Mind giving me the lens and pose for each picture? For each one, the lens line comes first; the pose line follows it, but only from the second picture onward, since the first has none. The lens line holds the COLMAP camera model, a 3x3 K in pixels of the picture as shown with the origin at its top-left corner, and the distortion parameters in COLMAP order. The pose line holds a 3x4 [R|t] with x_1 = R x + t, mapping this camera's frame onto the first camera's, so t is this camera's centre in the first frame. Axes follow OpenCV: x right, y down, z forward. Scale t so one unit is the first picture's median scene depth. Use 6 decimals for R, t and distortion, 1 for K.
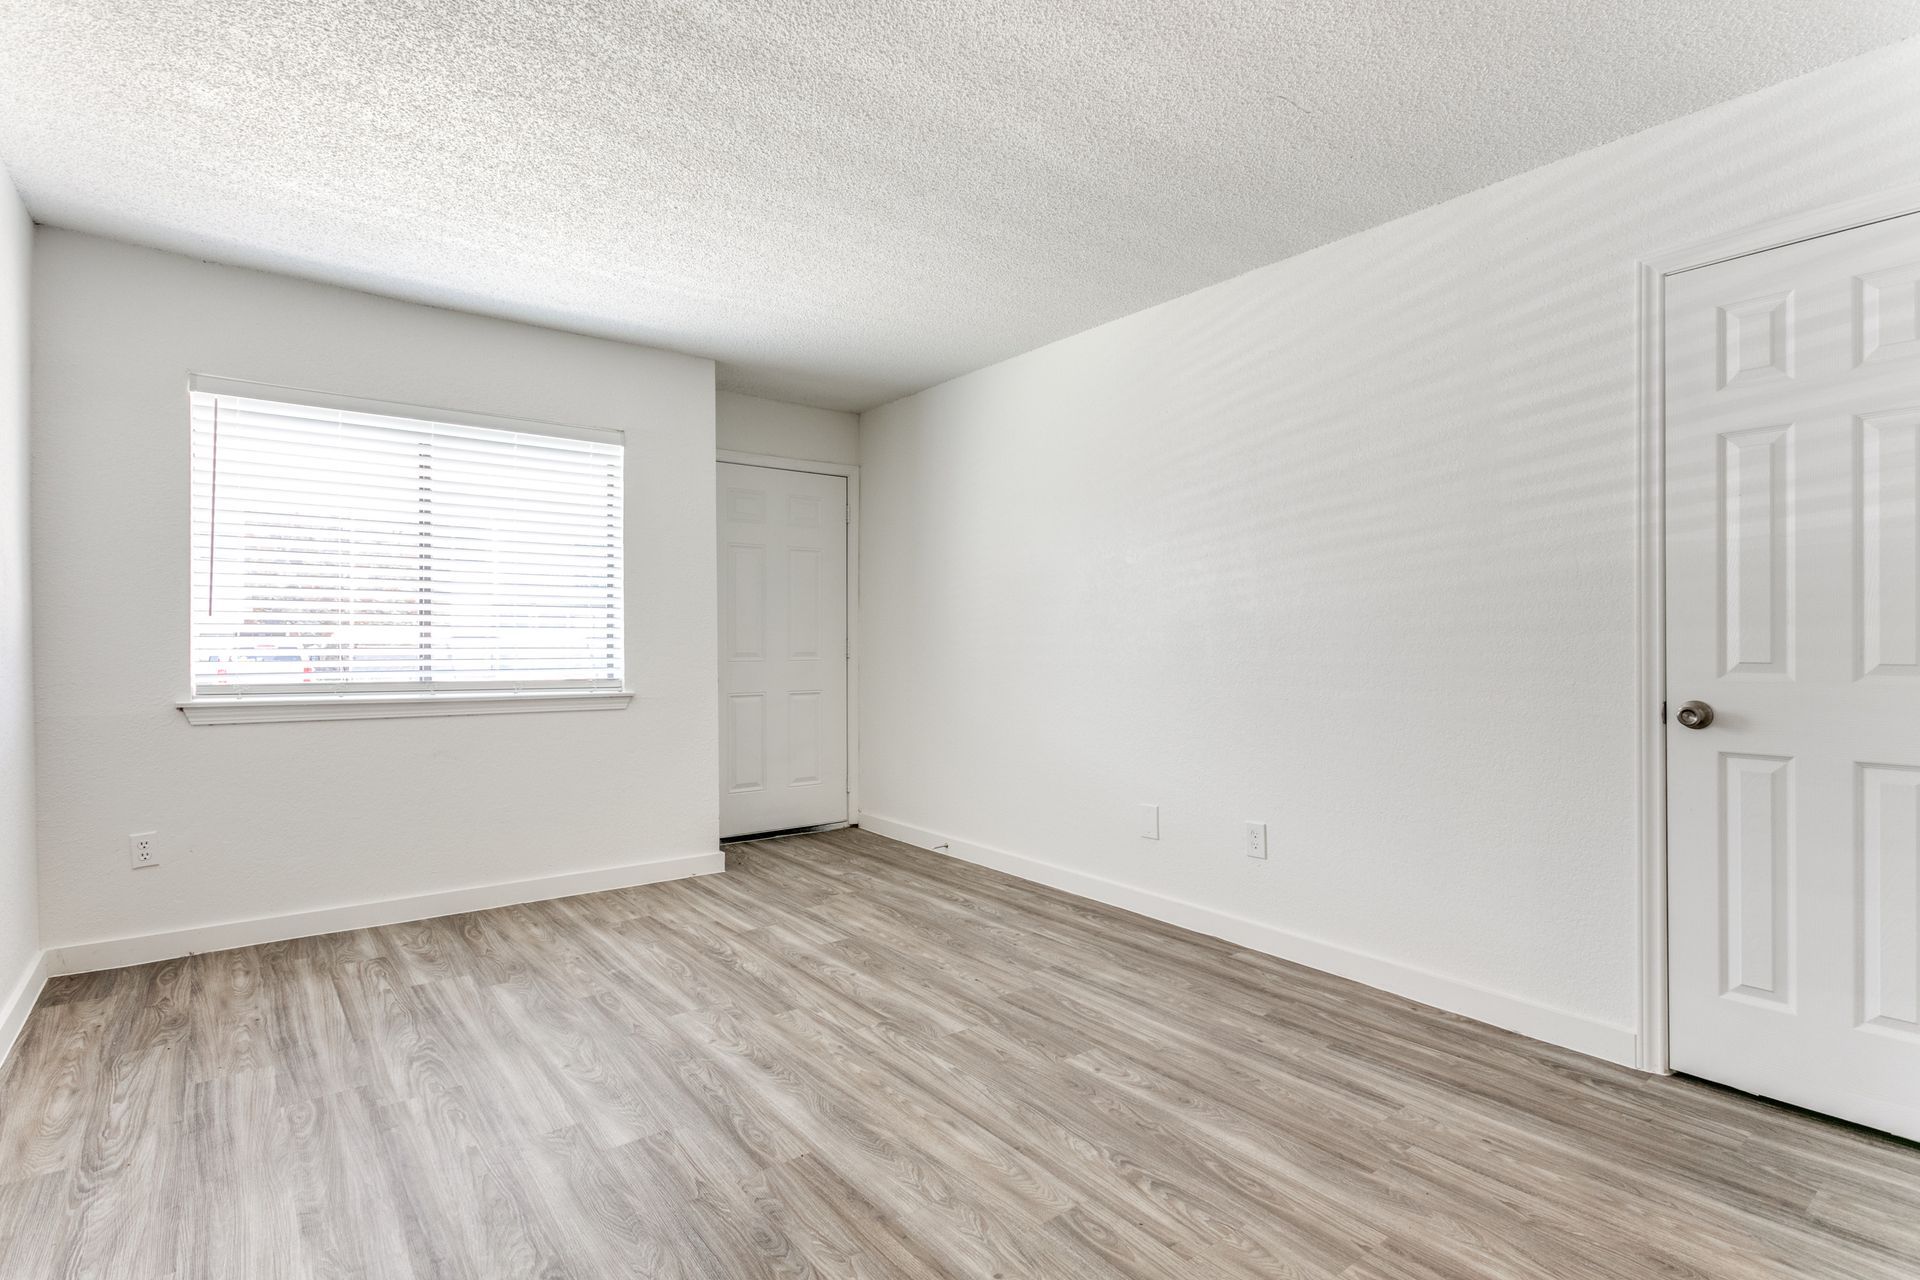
lens RADIAL K [[958.6, 0, 963.0], [0, 958.6, 643.0], [0, 0, 1]] dist [-0.028385, -0.001257]
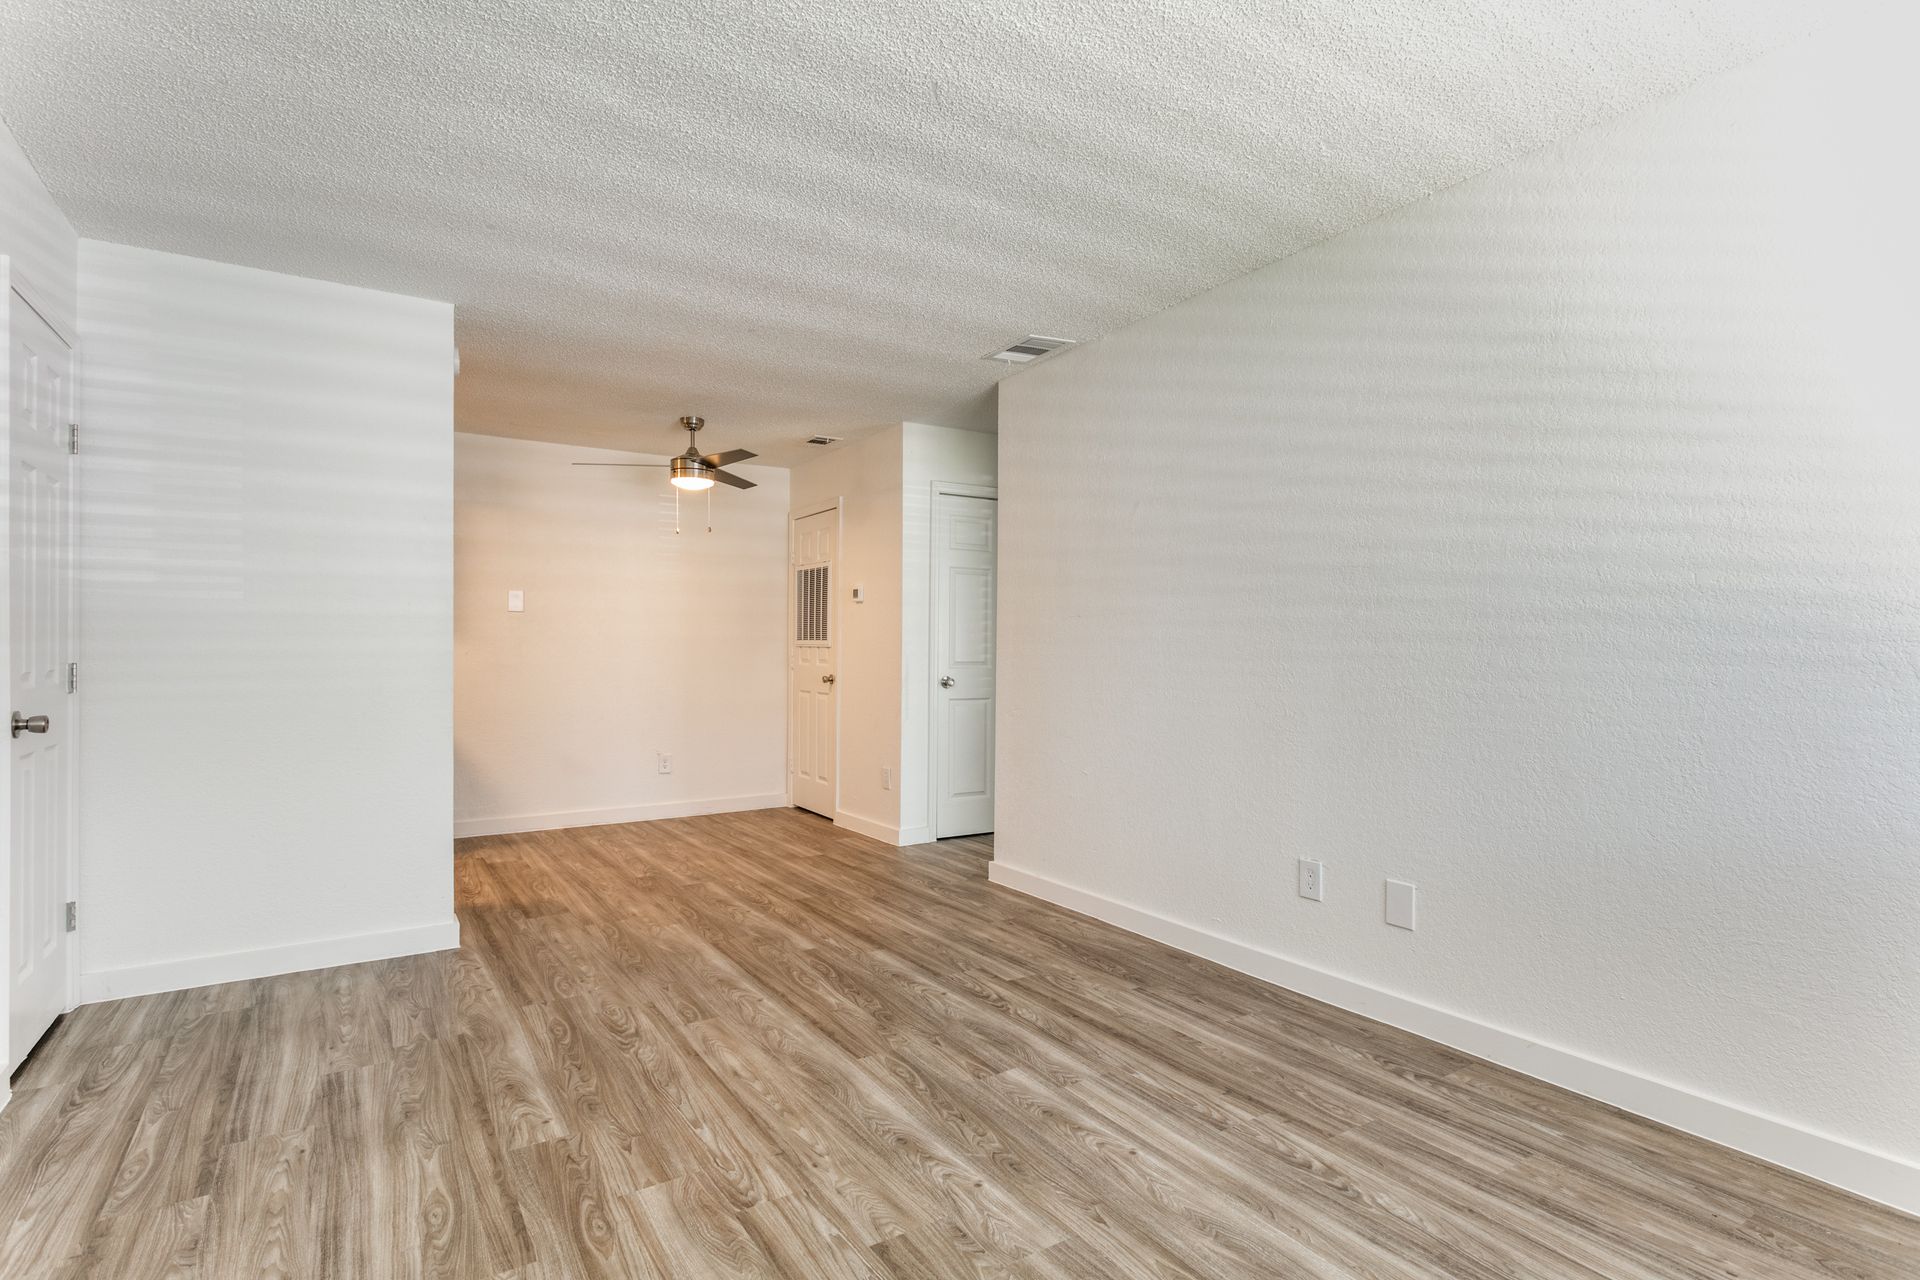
lens RADIAL K [[958.6, 0, 956.4], [0, 958.6, 640.2], [0, 0, 1]] dist [-0.028385, -0.001257]
pose [[-0.996968, -0.005088, 0.077644, -0.335757], [-0.005517, 0.999971, -0.005318, -0.015737], [-0.077615, -0.005730, -0.996967, 1.958272]]
